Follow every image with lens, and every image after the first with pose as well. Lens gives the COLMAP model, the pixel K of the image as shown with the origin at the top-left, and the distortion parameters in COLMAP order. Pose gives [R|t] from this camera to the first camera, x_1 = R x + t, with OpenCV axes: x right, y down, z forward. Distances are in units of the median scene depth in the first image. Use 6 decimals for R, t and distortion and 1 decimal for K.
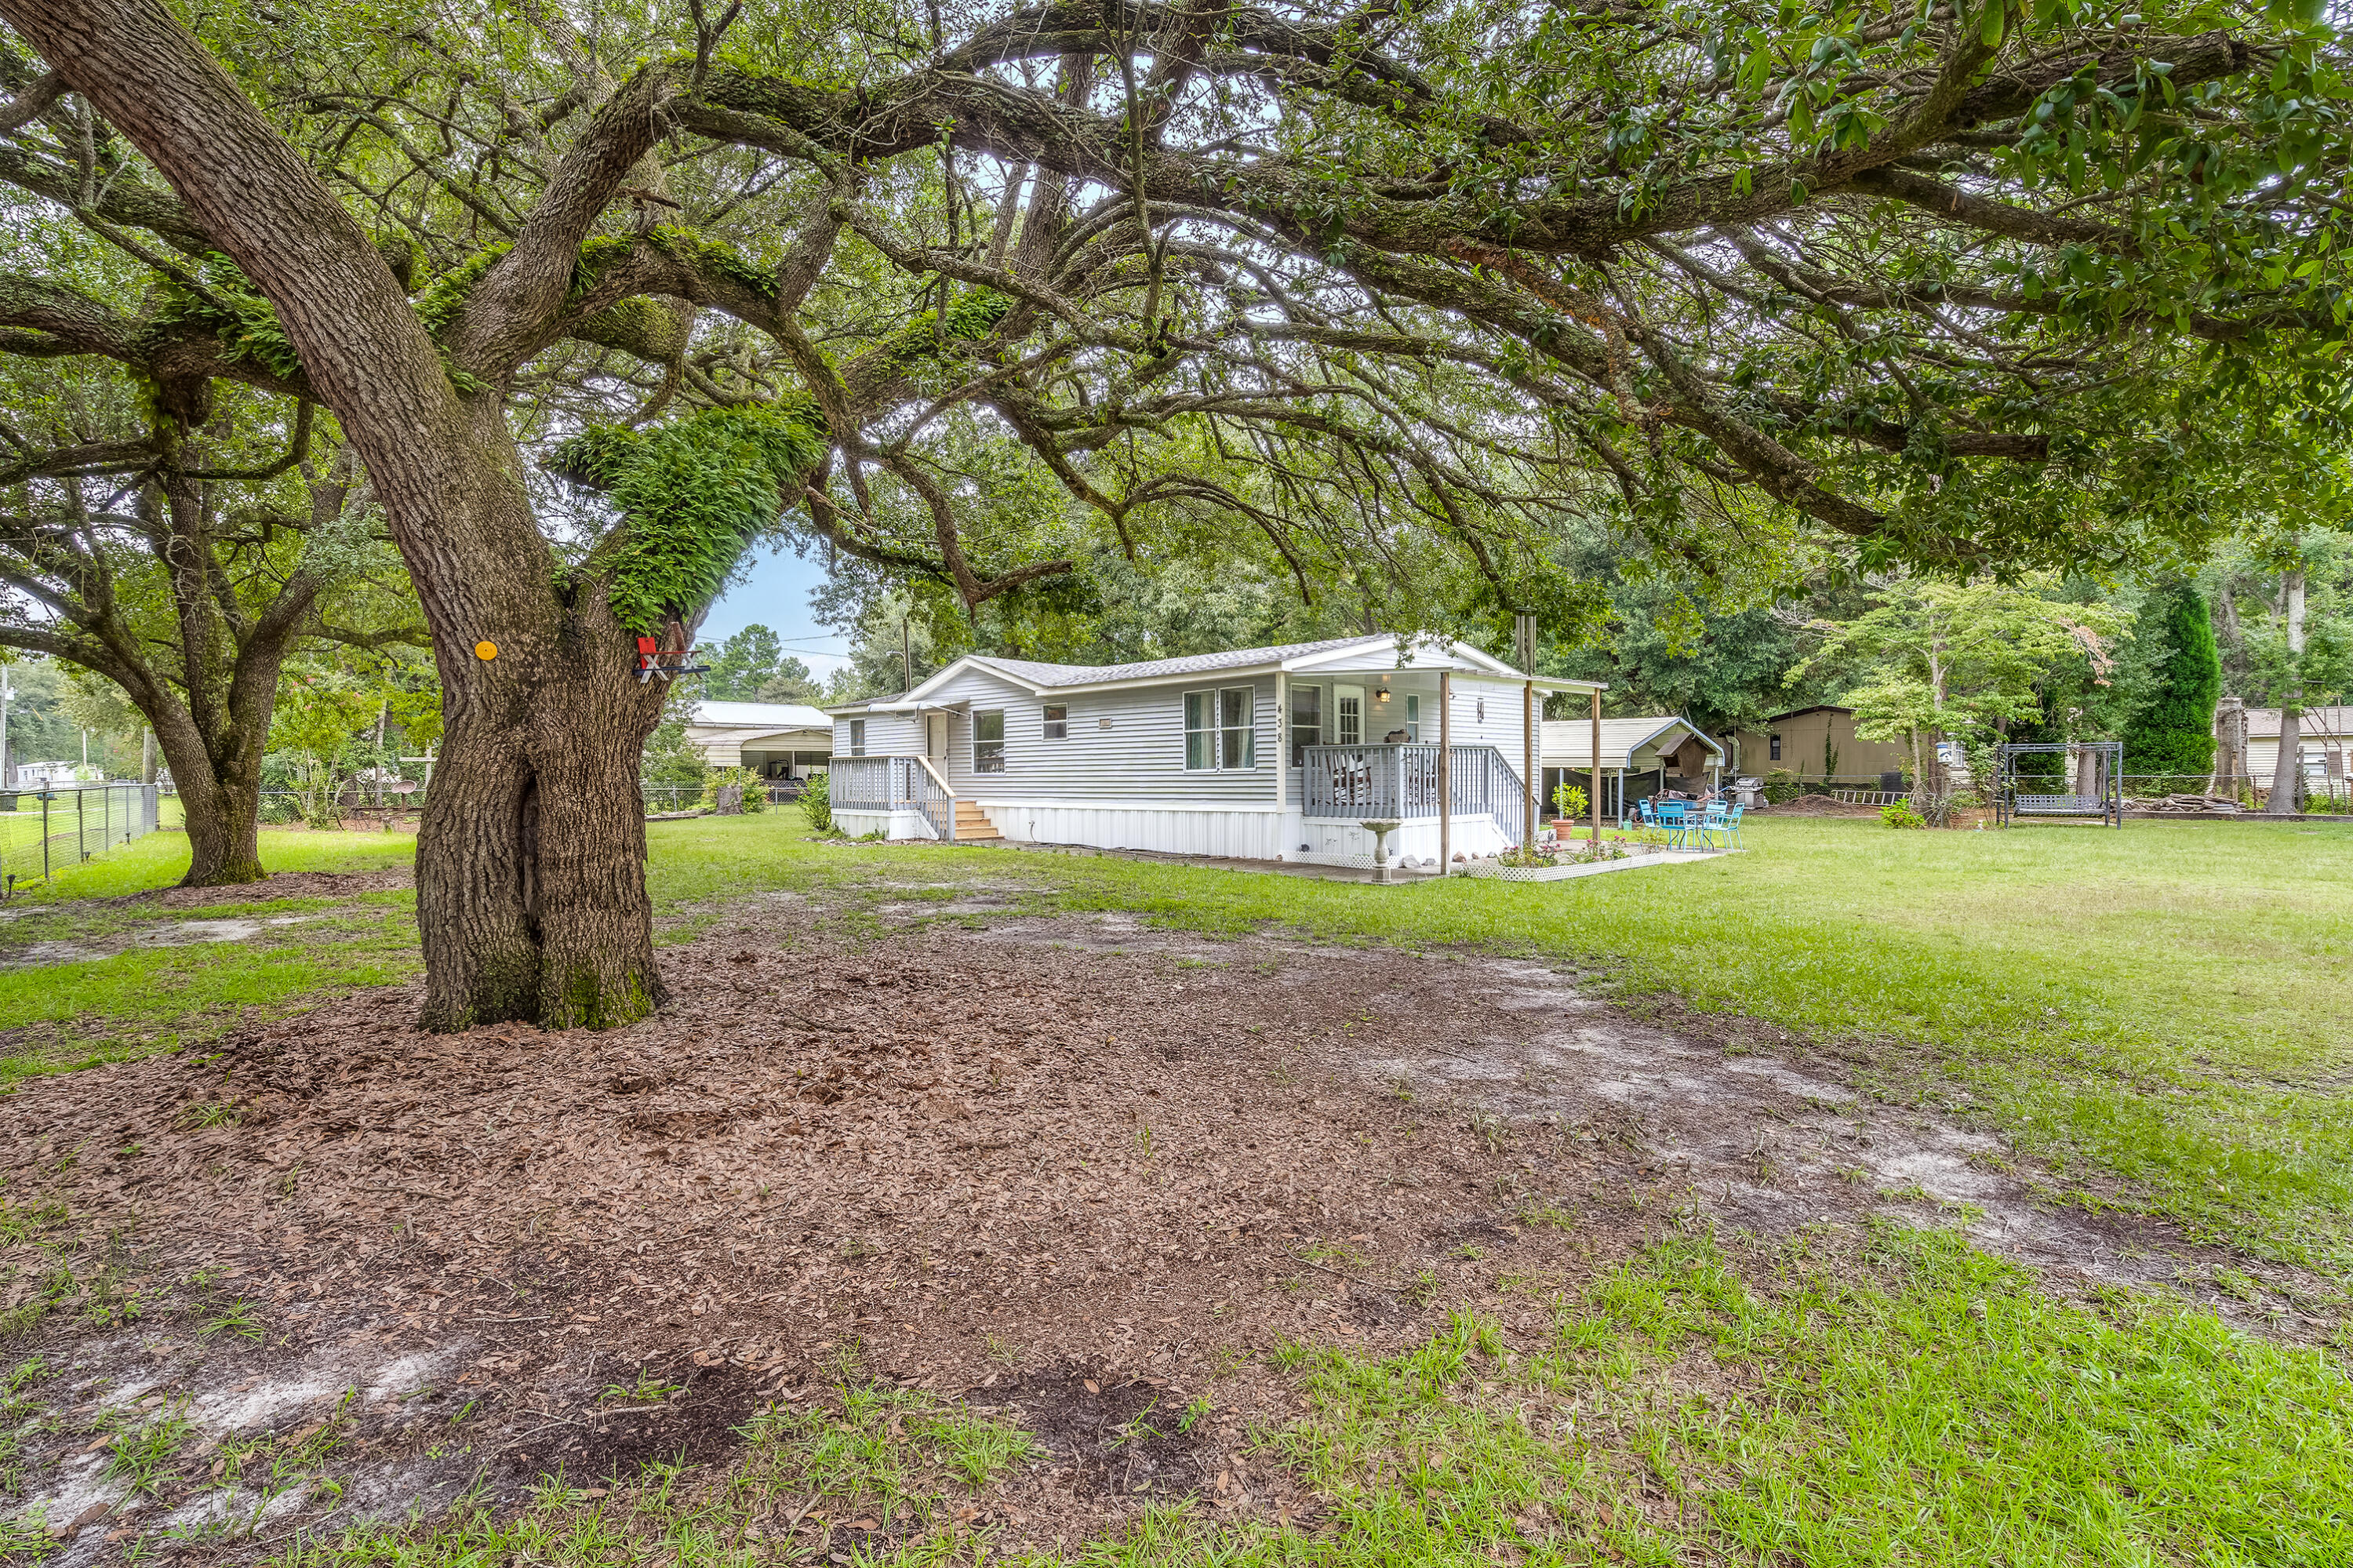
lens RADIAL K [[1108.8, 0, 1174.9], [0, 1108.8, 774.0], [0, 0, 1]] dist [-0.001407, -0.000050]
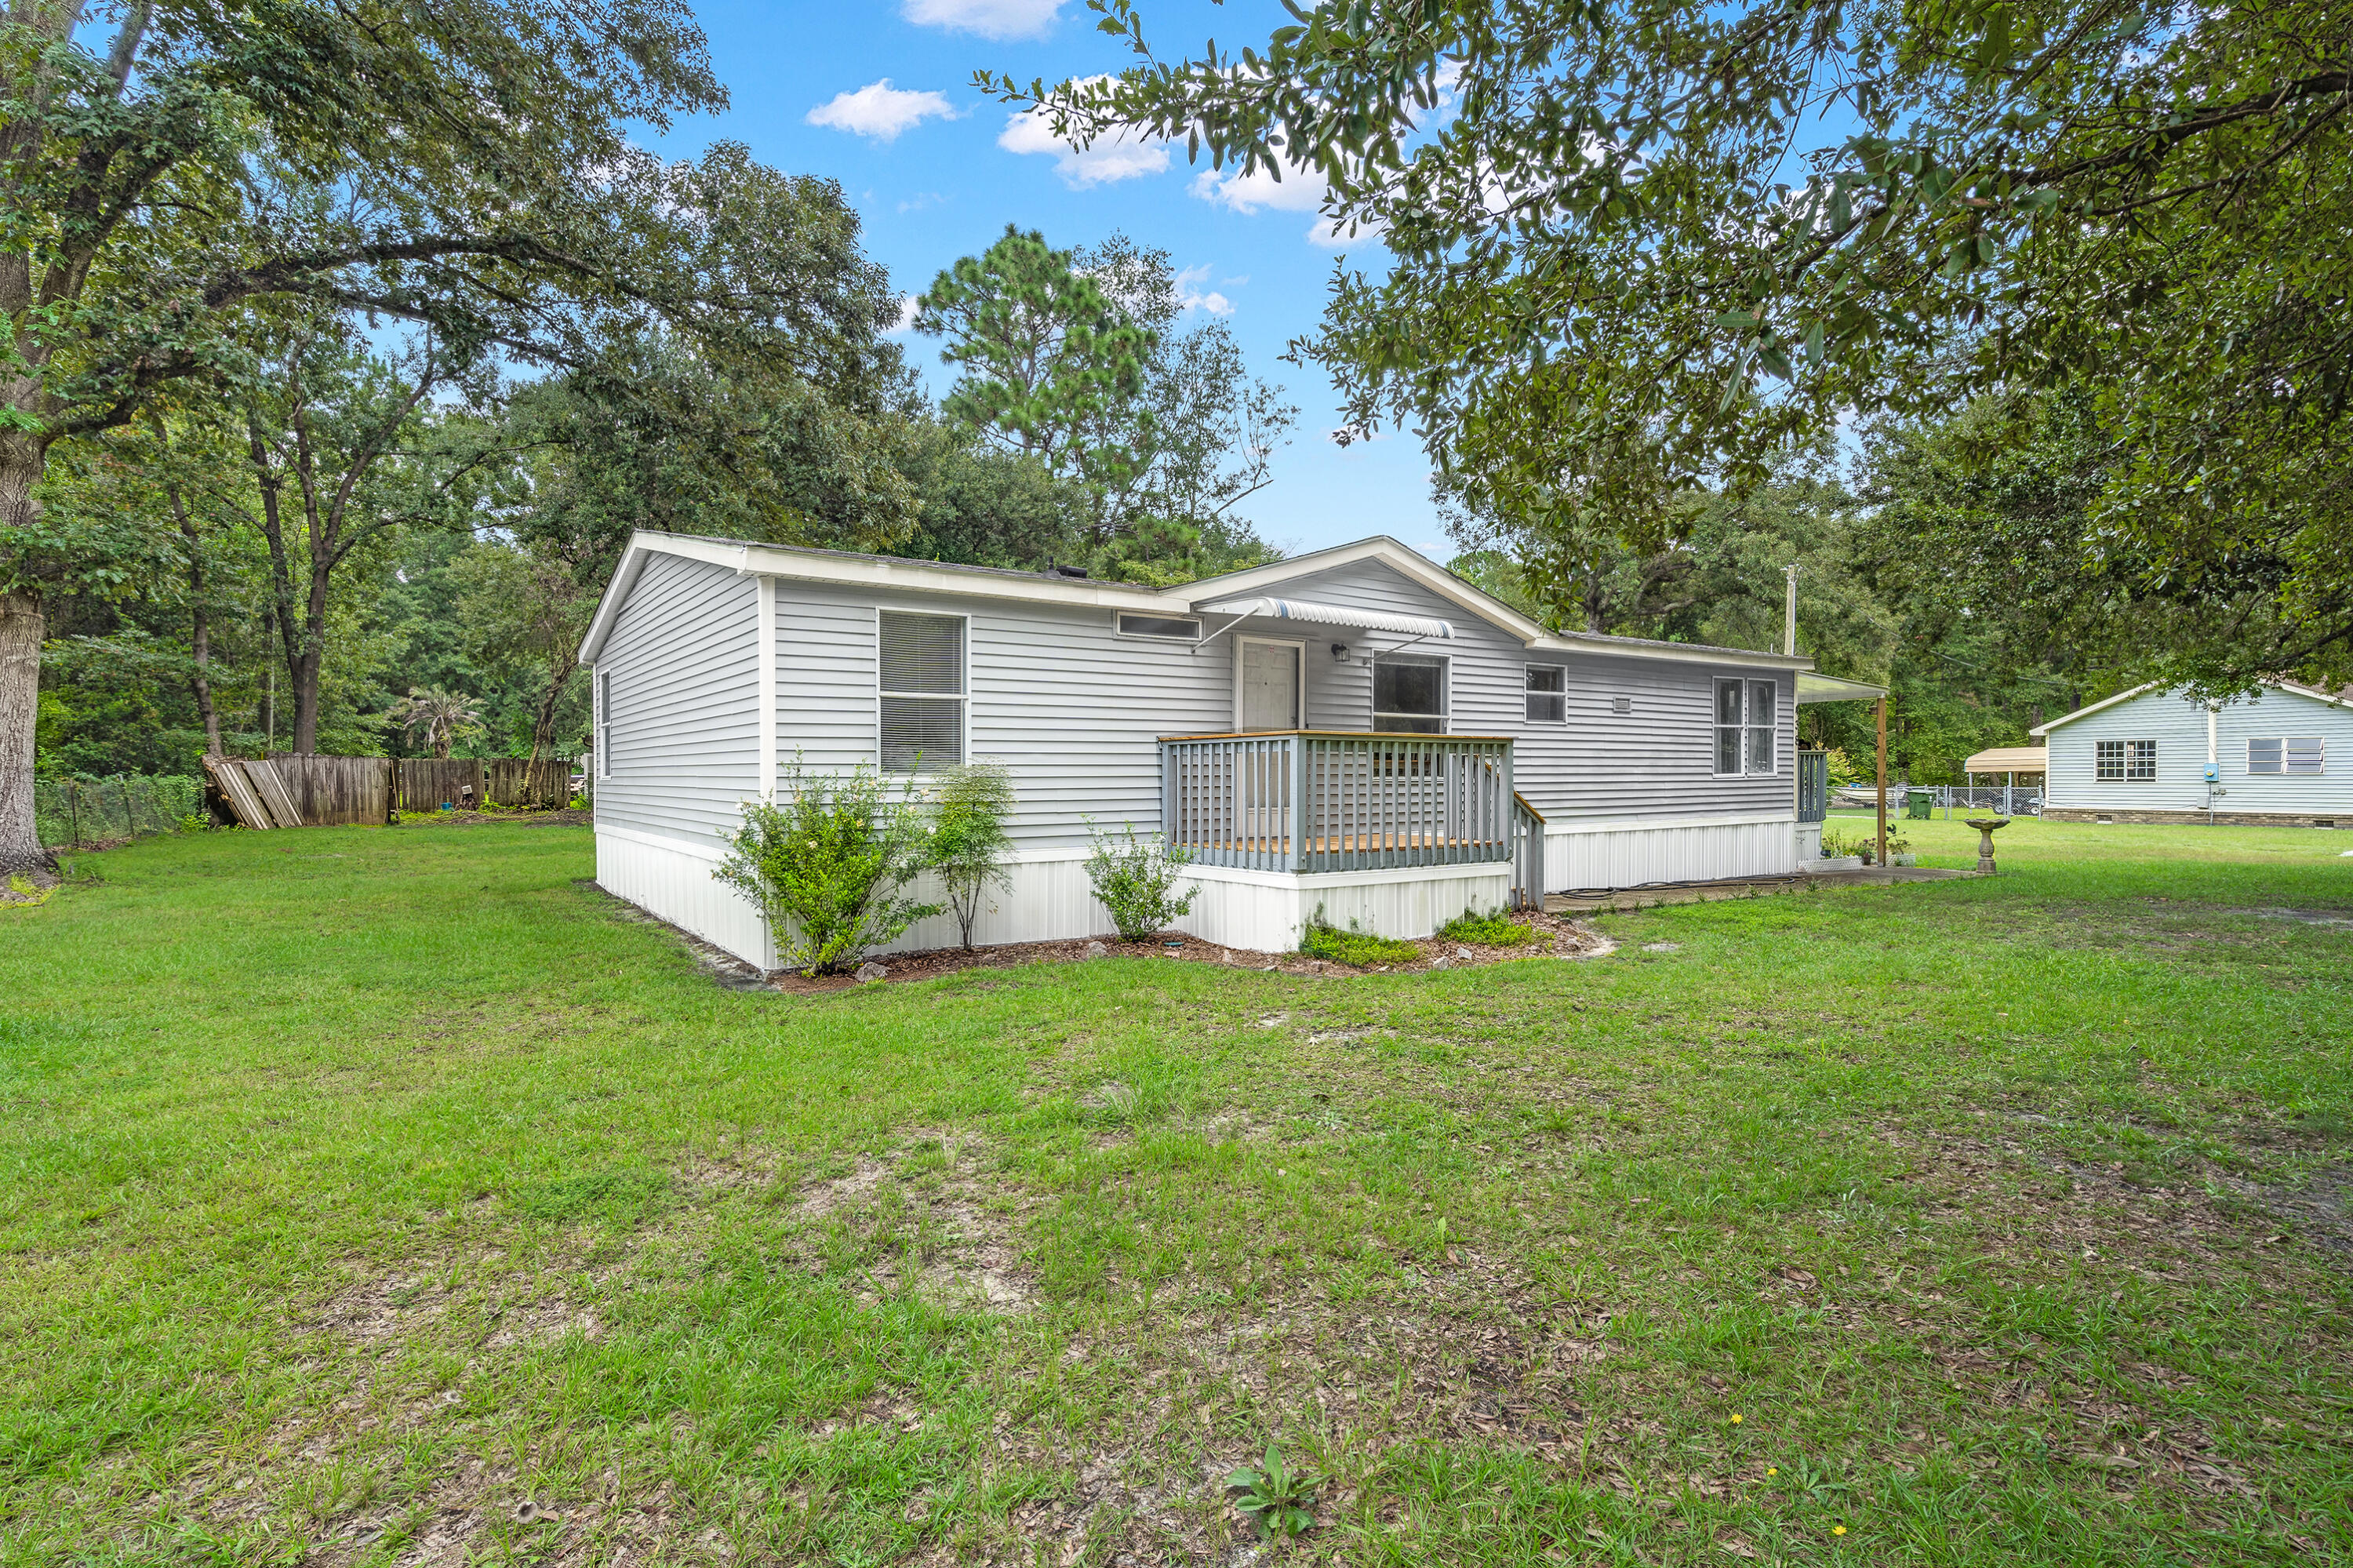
lens RADIAL K [[1108.8, 0, 1174.9], [0, 1108.8, 774.0], [0, 0, 1]] dist [-0.001407, -0.000050]
pose [[0.172840, 0.001660, 0.984948, -0.766902], [-0.003566, 0.999993, -0.001059, -0.001248], [-0.984943, -0.003329, 0.172845, 1.123847]]
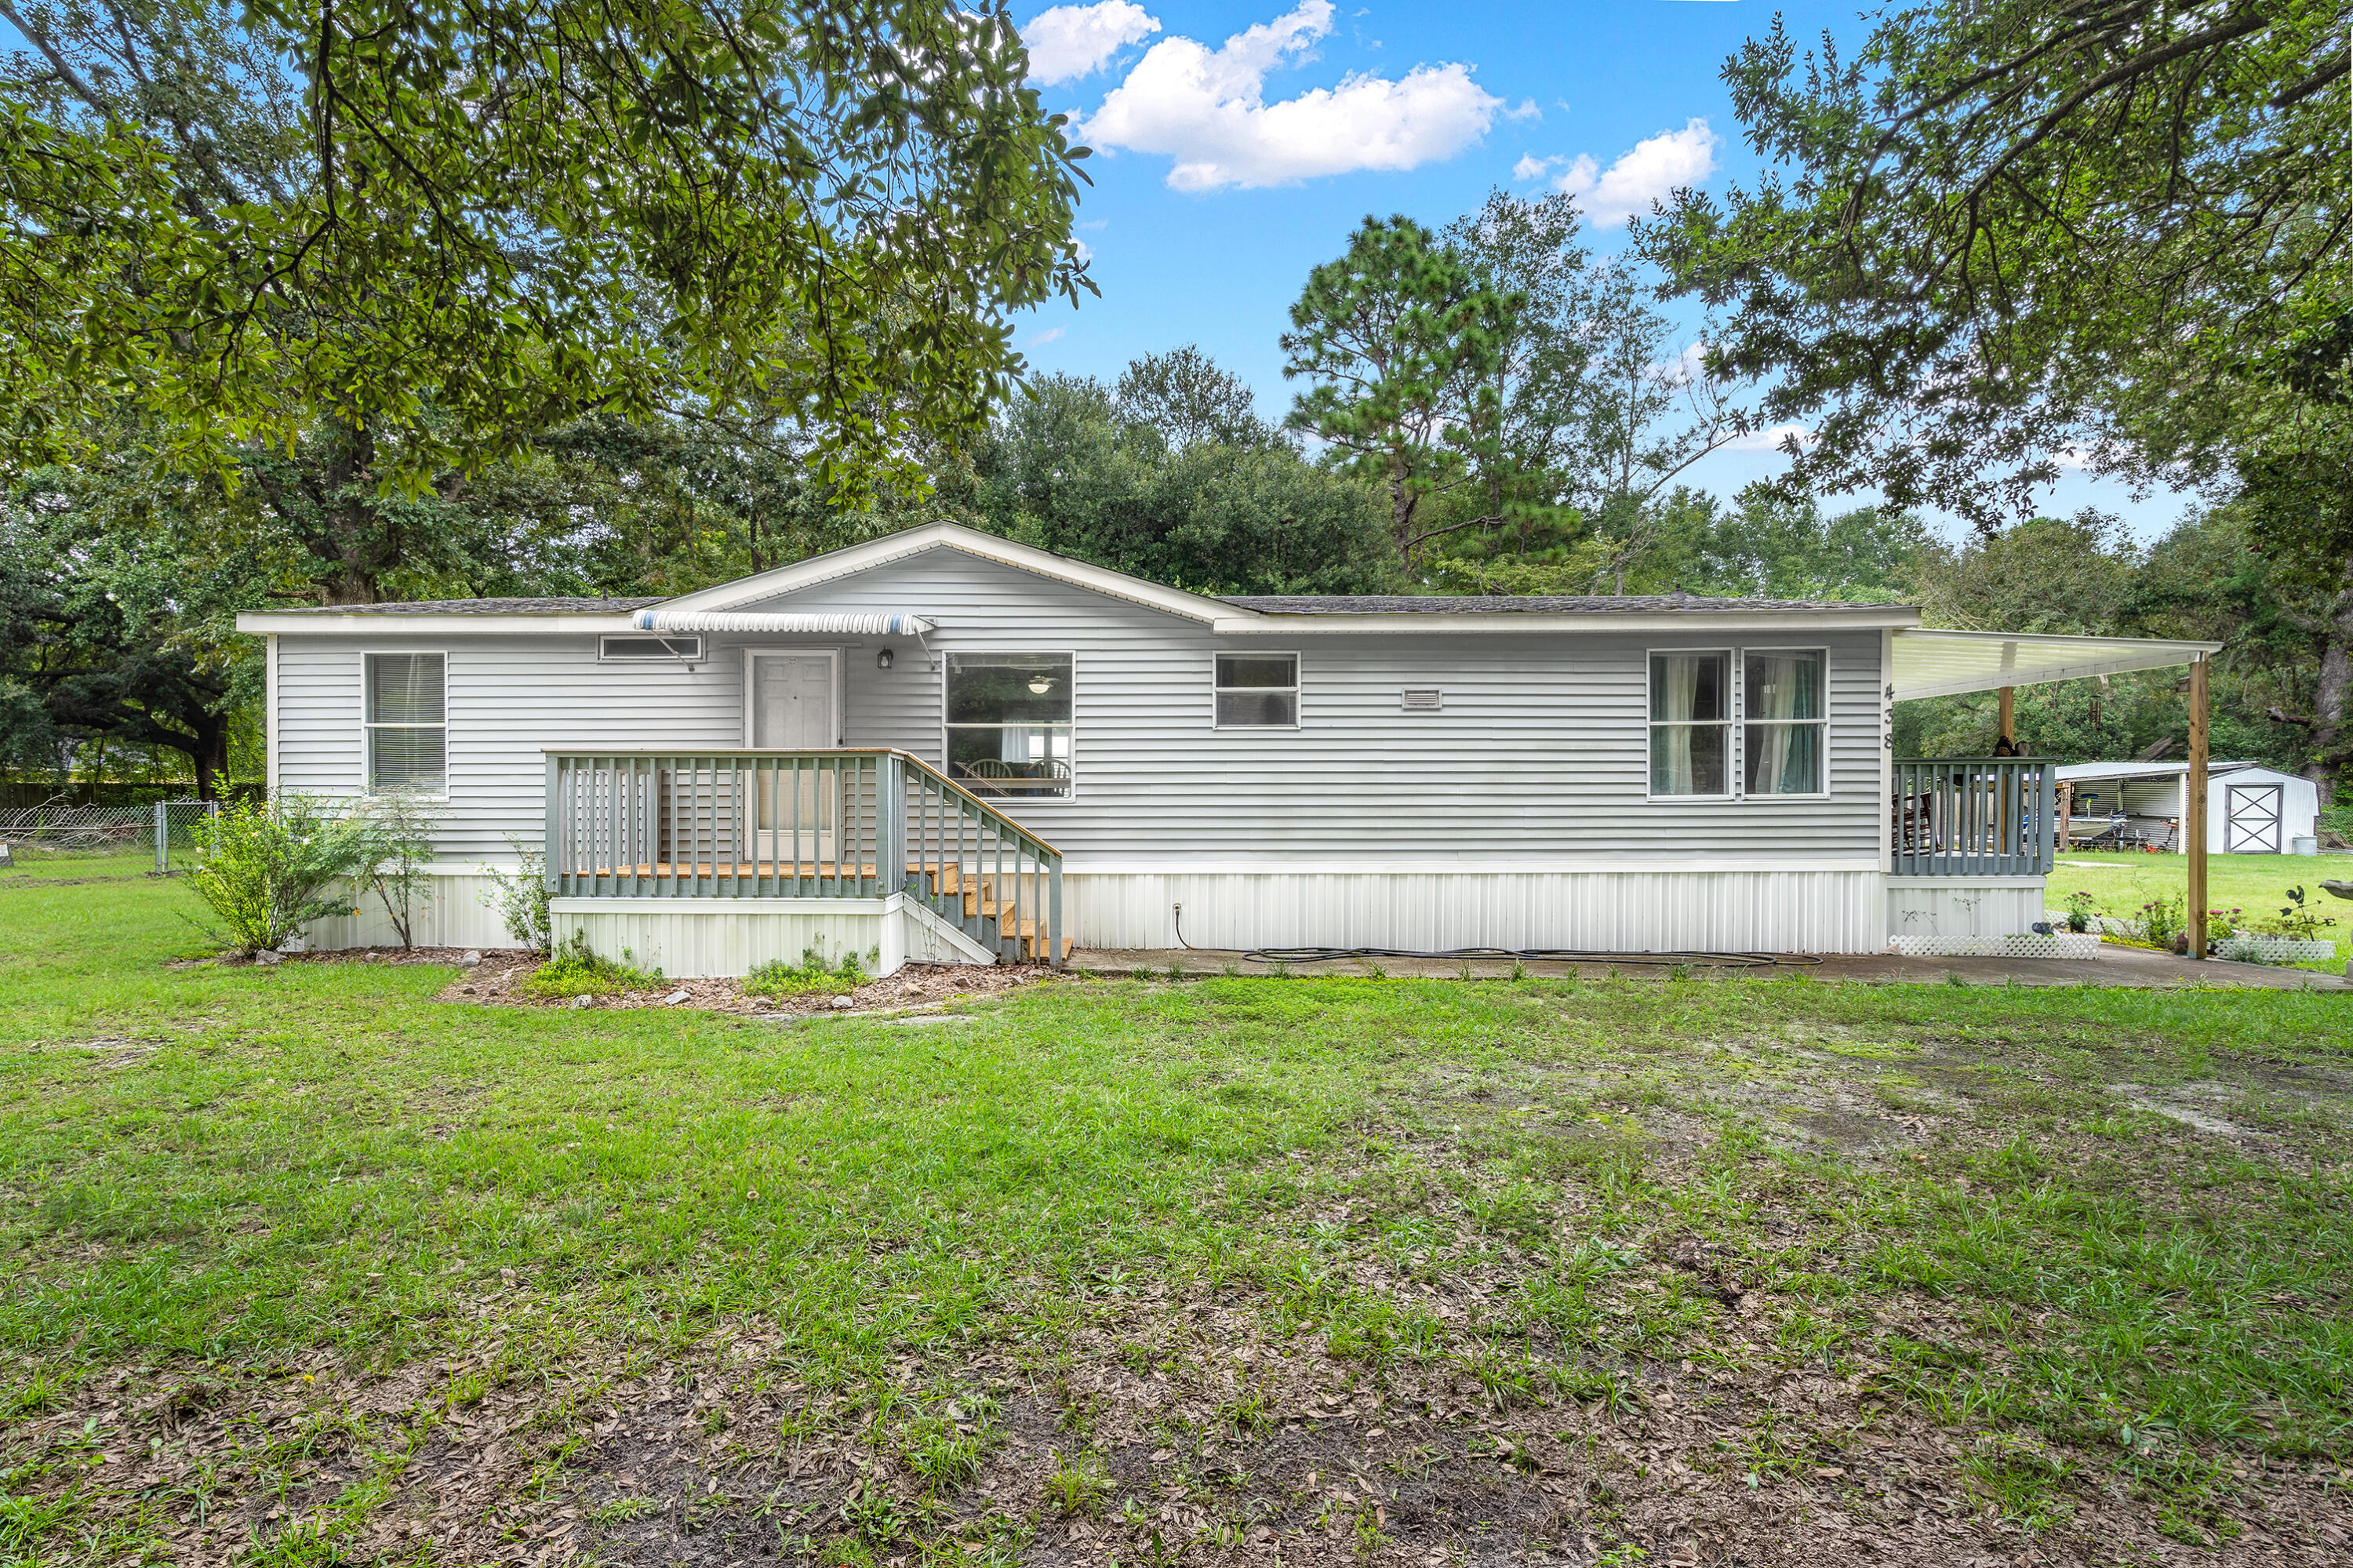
lens RADIAL K [[1145.7, 0, 1176.5], [0, 1145.7, 784.0], [0, 0, 1]] dist [-0.002233, 0.000041]
pose [[0.692028, 0.013944, 0.721736, -0.494072], [-0.004385, 0.999876, -0.015113, 0.000216], [-0.721857, 0.007294, 0.692003, 0.706354]]
